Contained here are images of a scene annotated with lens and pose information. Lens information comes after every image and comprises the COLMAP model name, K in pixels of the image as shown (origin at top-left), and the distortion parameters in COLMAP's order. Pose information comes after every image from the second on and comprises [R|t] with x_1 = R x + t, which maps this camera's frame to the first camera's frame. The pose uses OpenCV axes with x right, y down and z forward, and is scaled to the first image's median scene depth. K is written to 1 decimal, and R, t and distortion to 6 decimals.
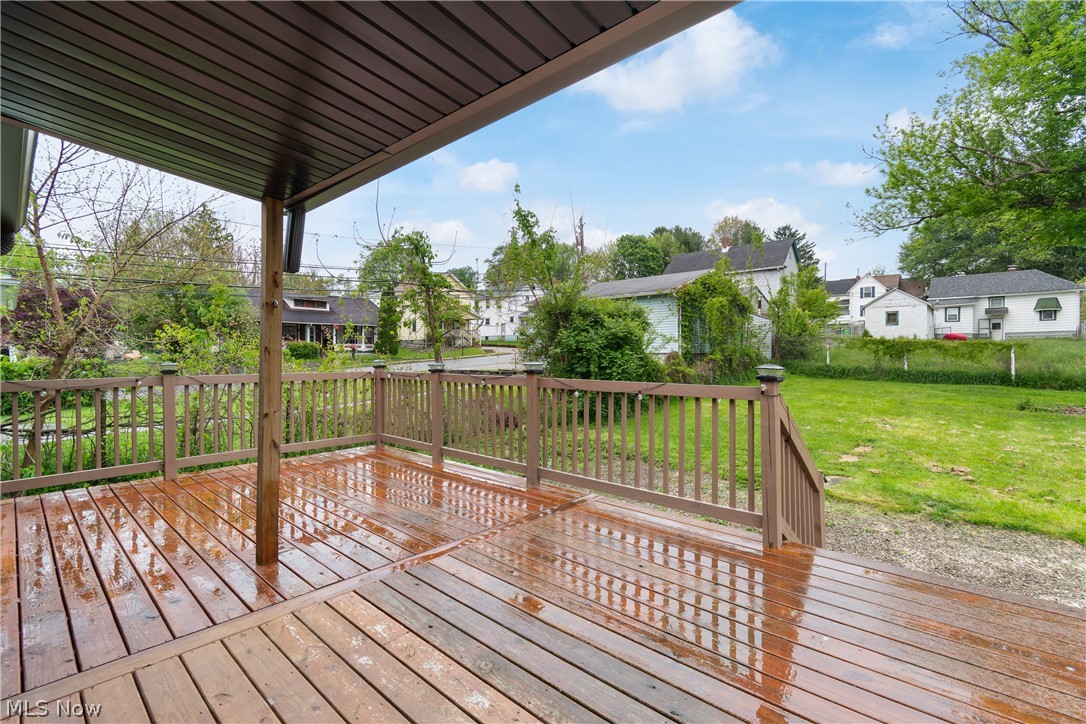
lens RADIAL K [[486.3, 0, 544.1], [0, 486.3, 354.8], [0, 0, 1]] dist [0.002332, -0.000566]
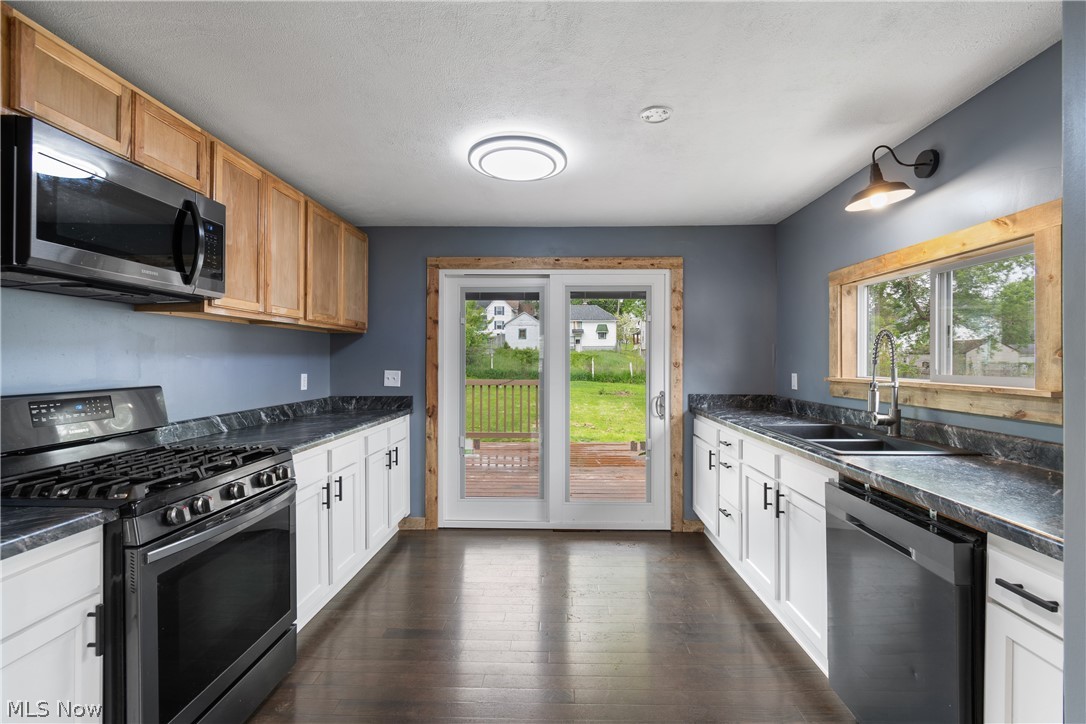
lens RADIAL K [[486.3, 0, 544.1], [0, 486.3, 359.3], [0, 0, 1]] dist [0.002332, -0.000566]
pose [[0.768160, 0.003498, 0.640248, -0.098658], [-0.002496, 0.999994, -0.002469, -0.001840], [-0.640253, 0.000299, 0.768164, -0.068719]]
